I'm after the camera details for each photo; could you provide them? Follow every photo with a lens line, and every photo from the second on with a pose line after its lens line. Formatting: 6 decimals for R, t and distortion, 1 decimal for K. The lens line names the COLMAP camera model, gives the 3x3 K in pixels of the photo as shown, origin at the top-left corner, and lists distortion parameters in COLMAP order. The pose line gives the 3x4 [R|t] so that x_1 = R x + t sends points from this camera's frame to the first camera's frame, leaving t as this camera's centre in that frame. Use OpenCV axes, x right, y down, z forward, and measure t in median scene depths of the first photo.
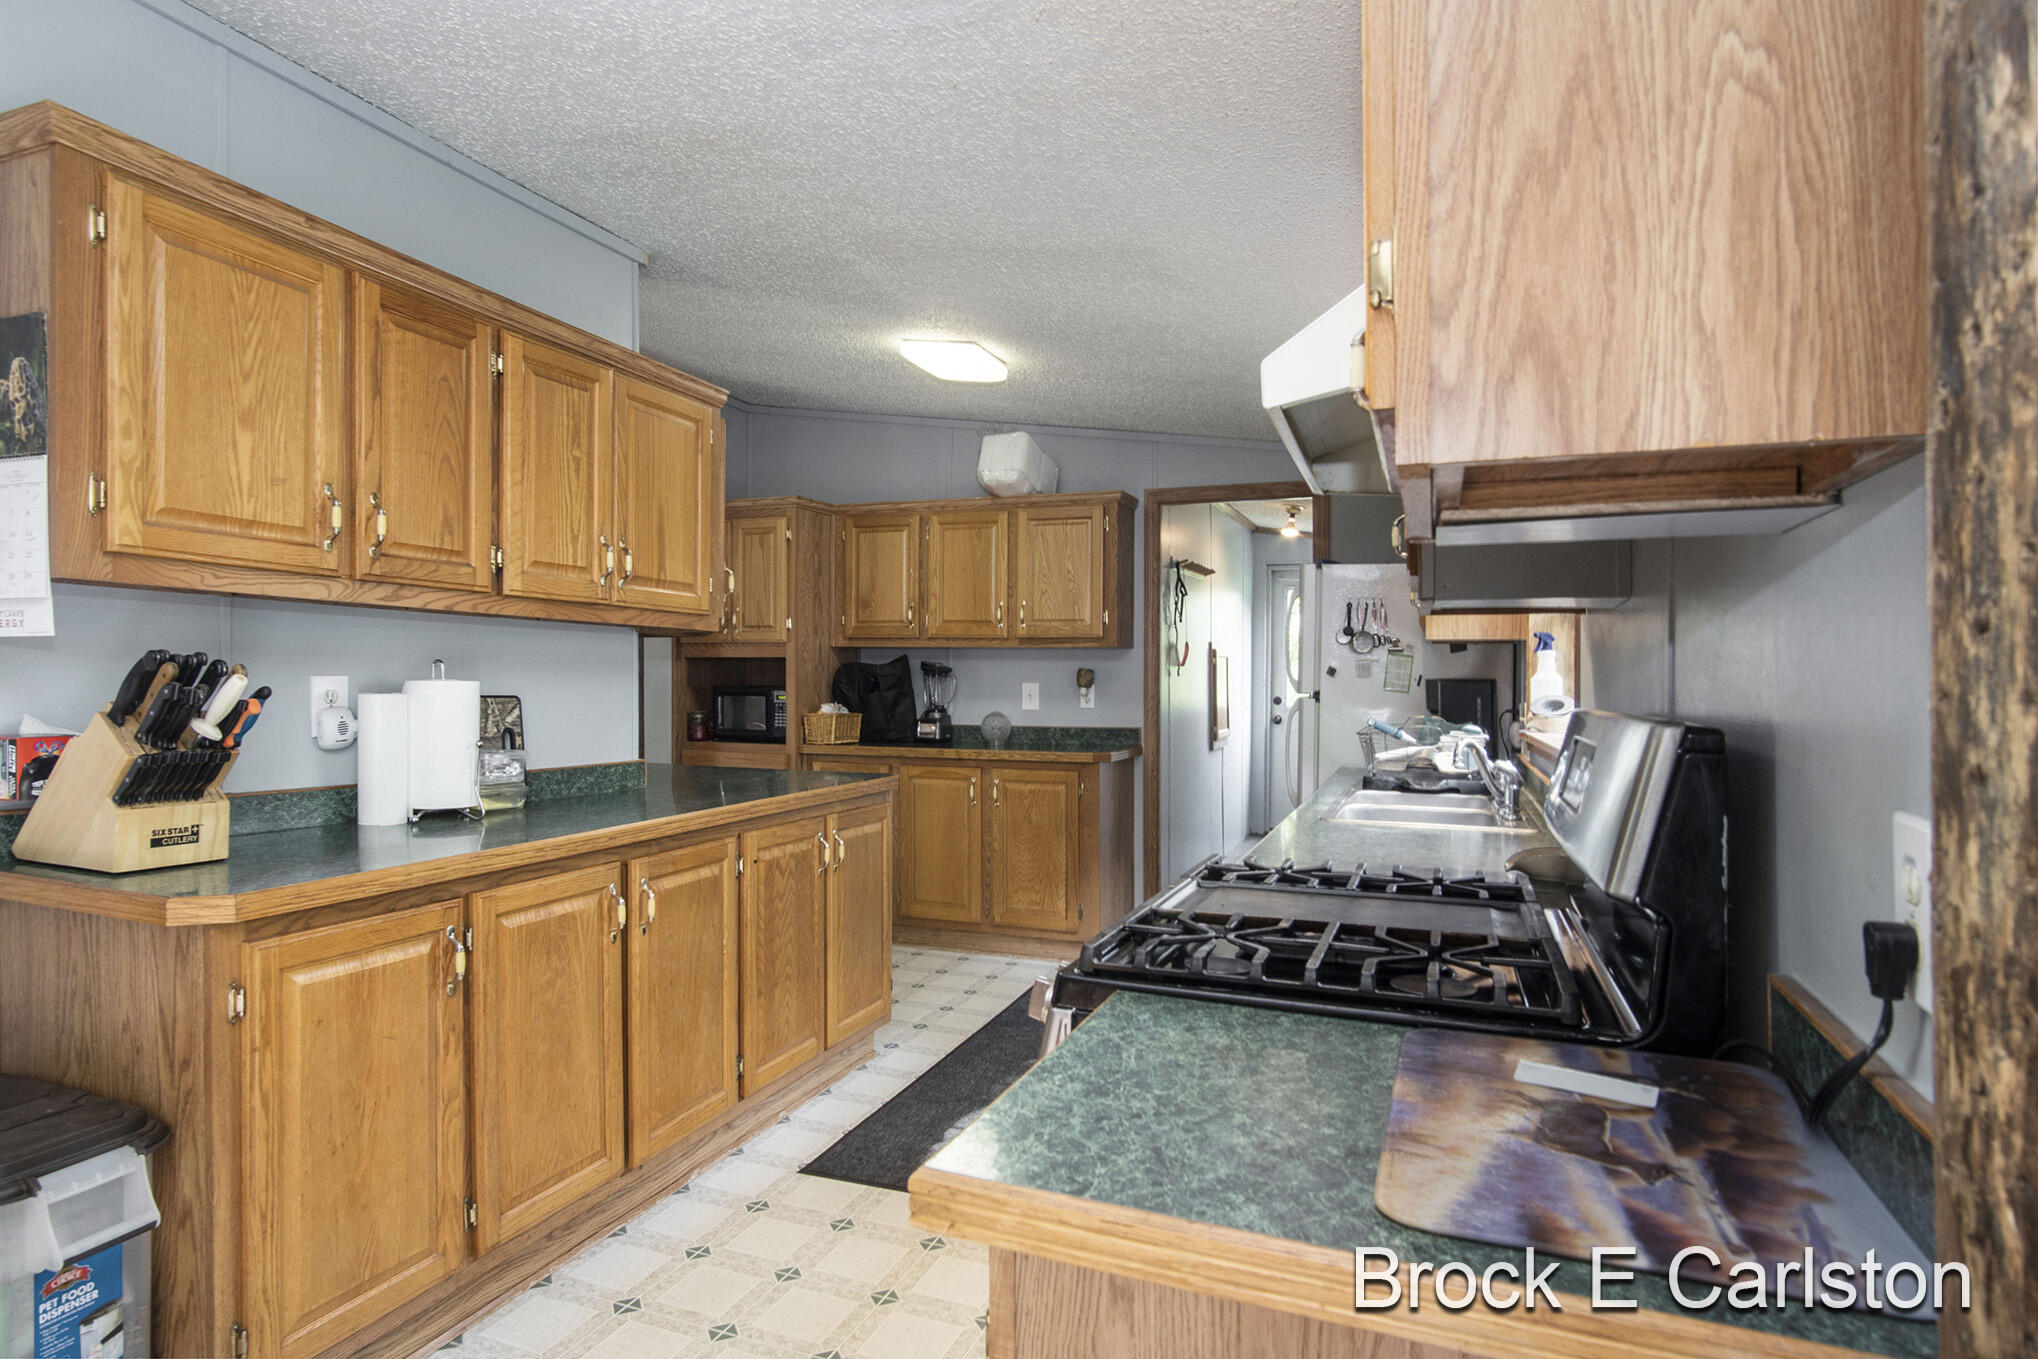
lens RADIAL K [[1119.6, 0, 1018.9], [0, 1119.6, 705.9], [0, 0, 1]] dist [-0.036296, 0.002019]
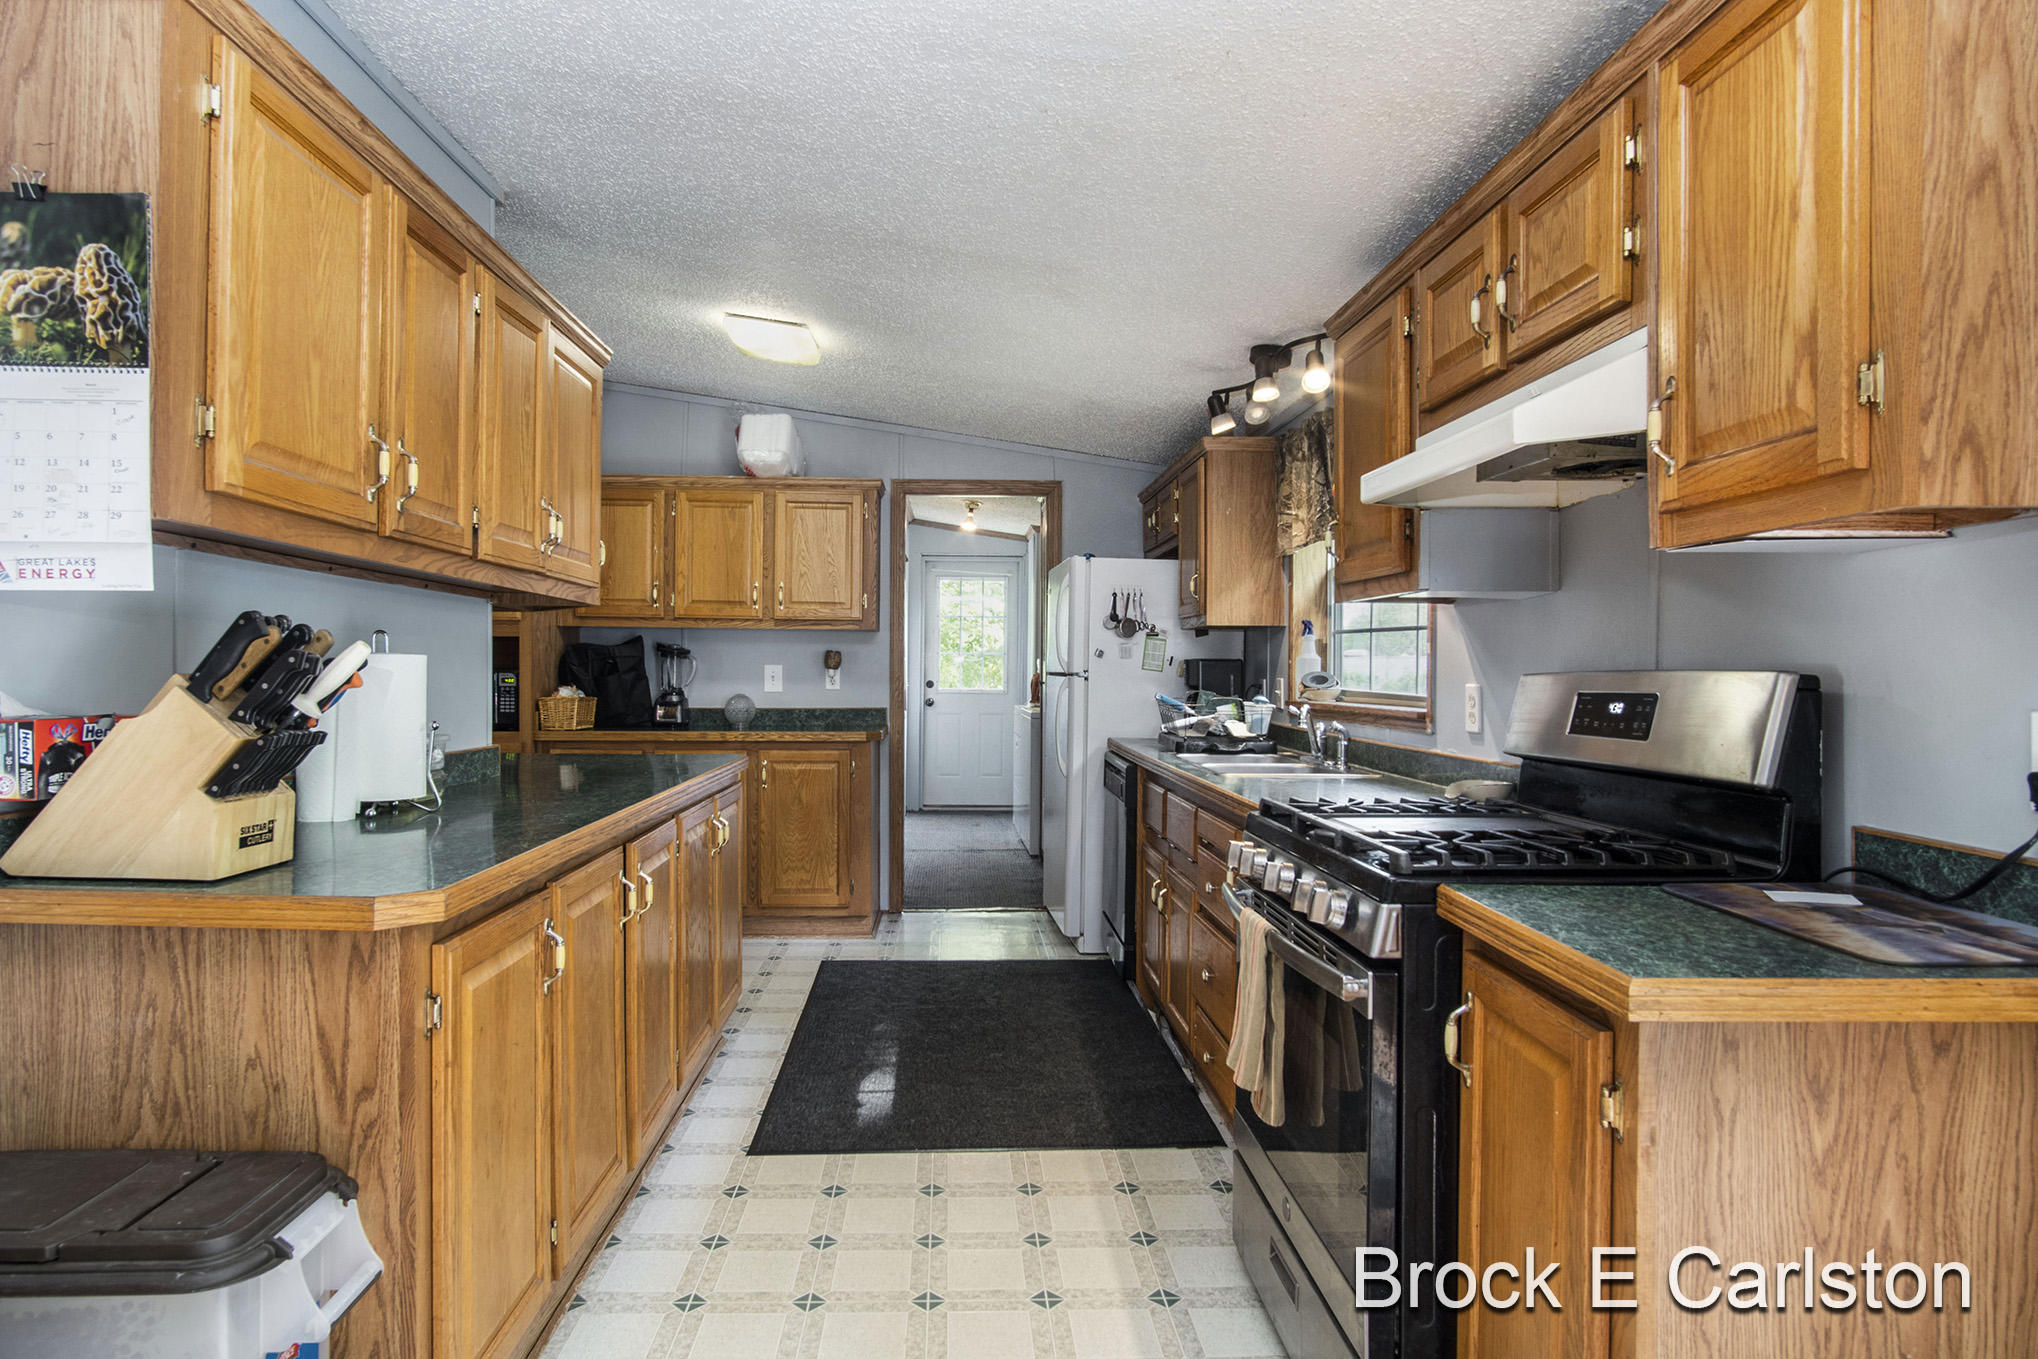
lens RADIAL K [[1119.6, 0, 989.7], [0, 1119.6, 696.8], [0, 0, 1]] dist [-0.036296, 0.002019]
pose [[0.927605, -0.011984, 0.373370, -0.388422], [0.010710, 0.999928, 0.005485, 0.010237], [-0.373408, -0.001089, 0.927666, 0.005636]]
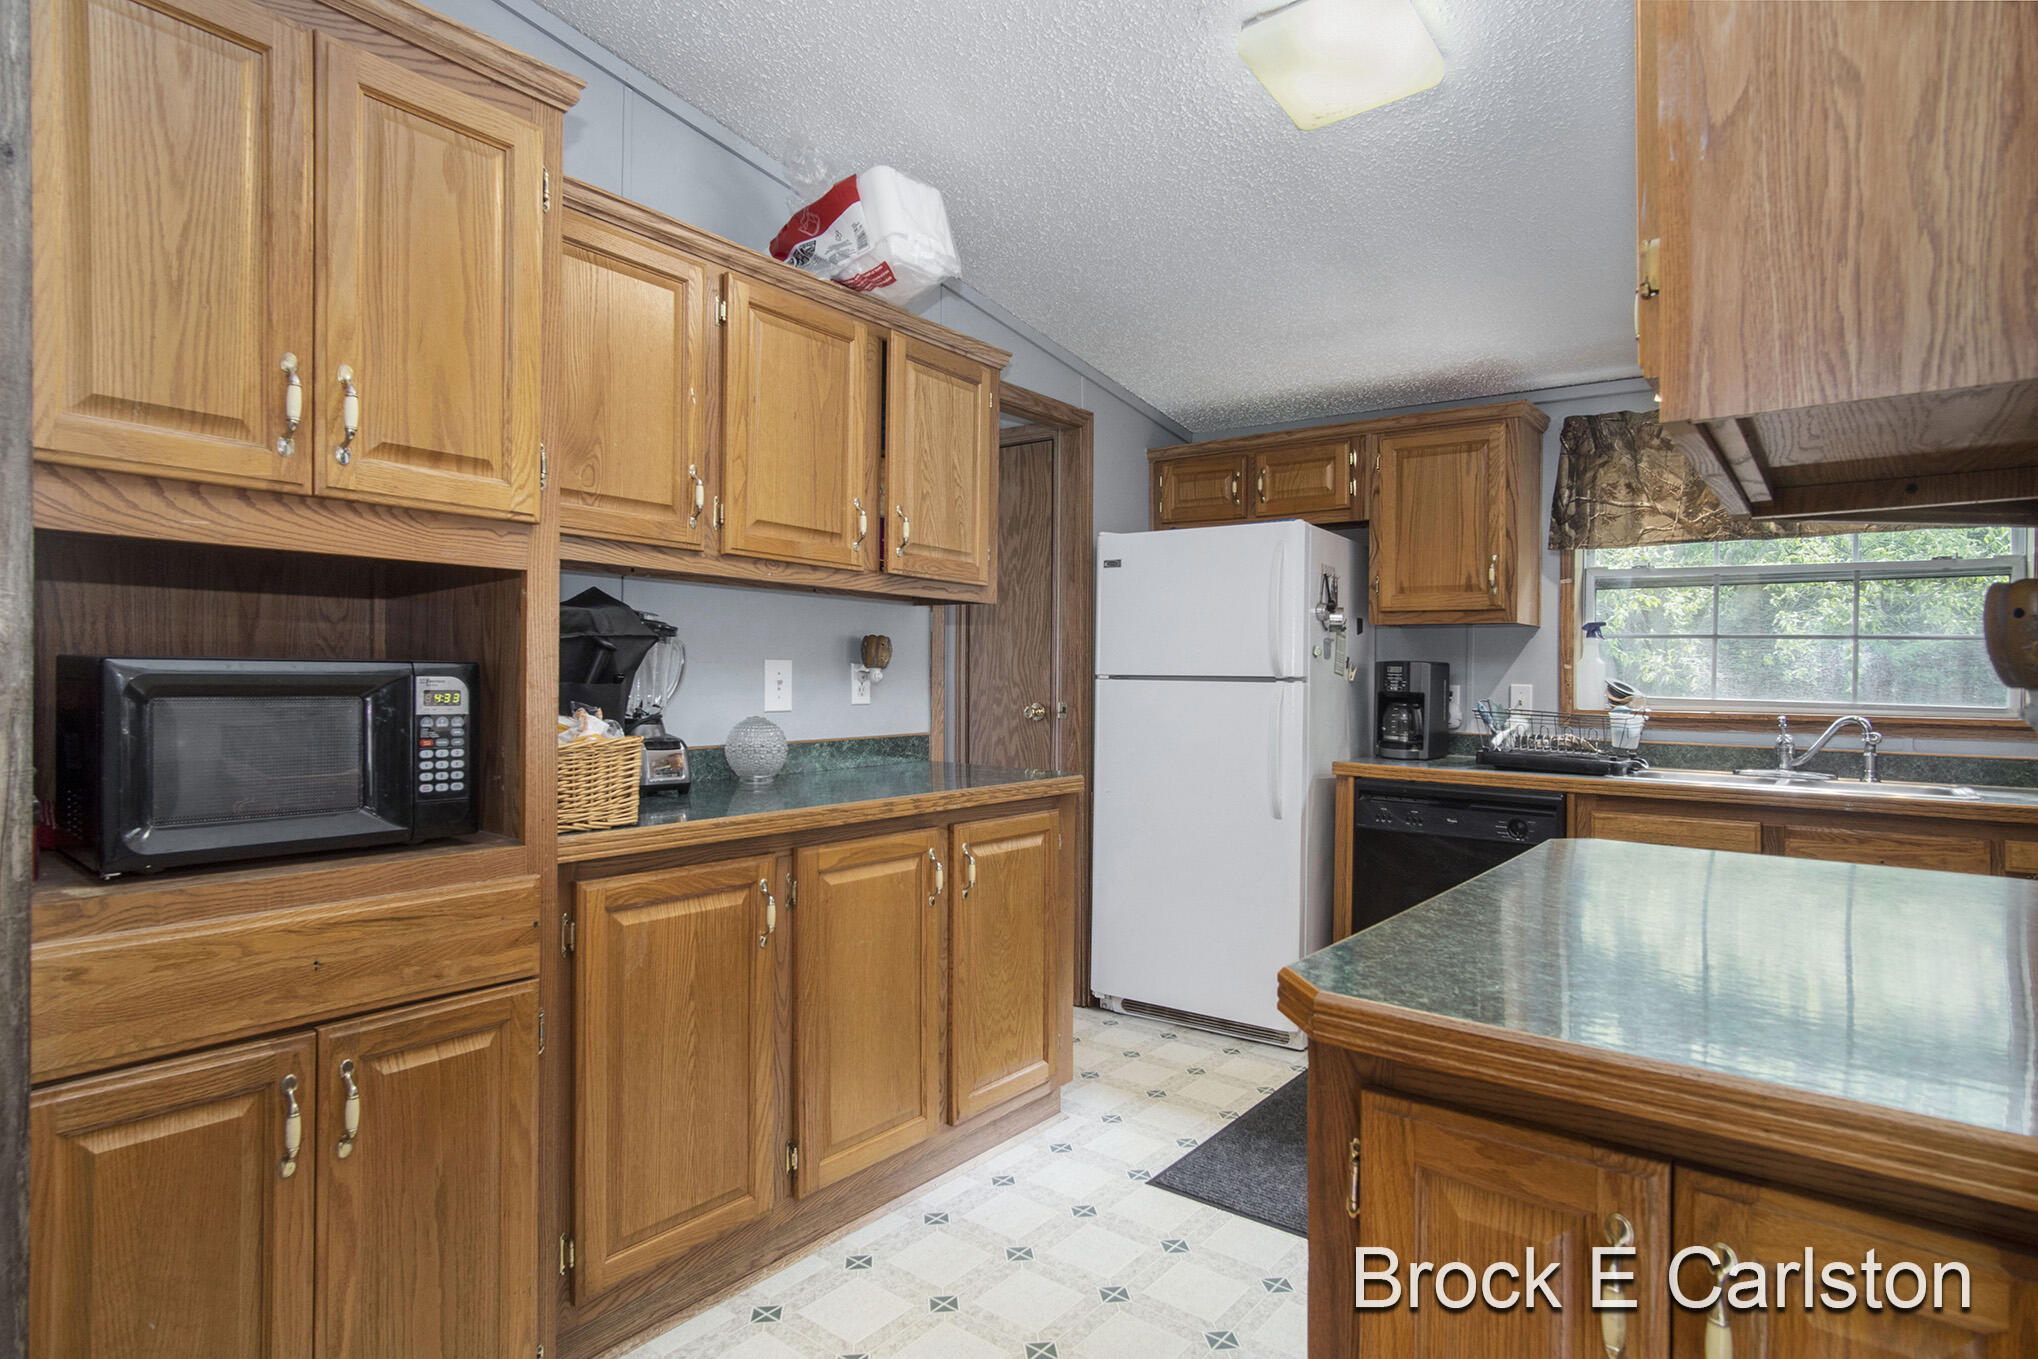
lens RADIAL K [[1119.6, 0, 1038.1], [0, 1119.6, 706.2], [0, 0, 1]] dist [-0.036296, 0.002019]
pose [[0.286451, -0.026892, 0.957717, -0.961541], [0.013599, 0.999619, 0.024001, -0.019529], [-0.957998, 0.006148, 0.286708, 1.555471]]
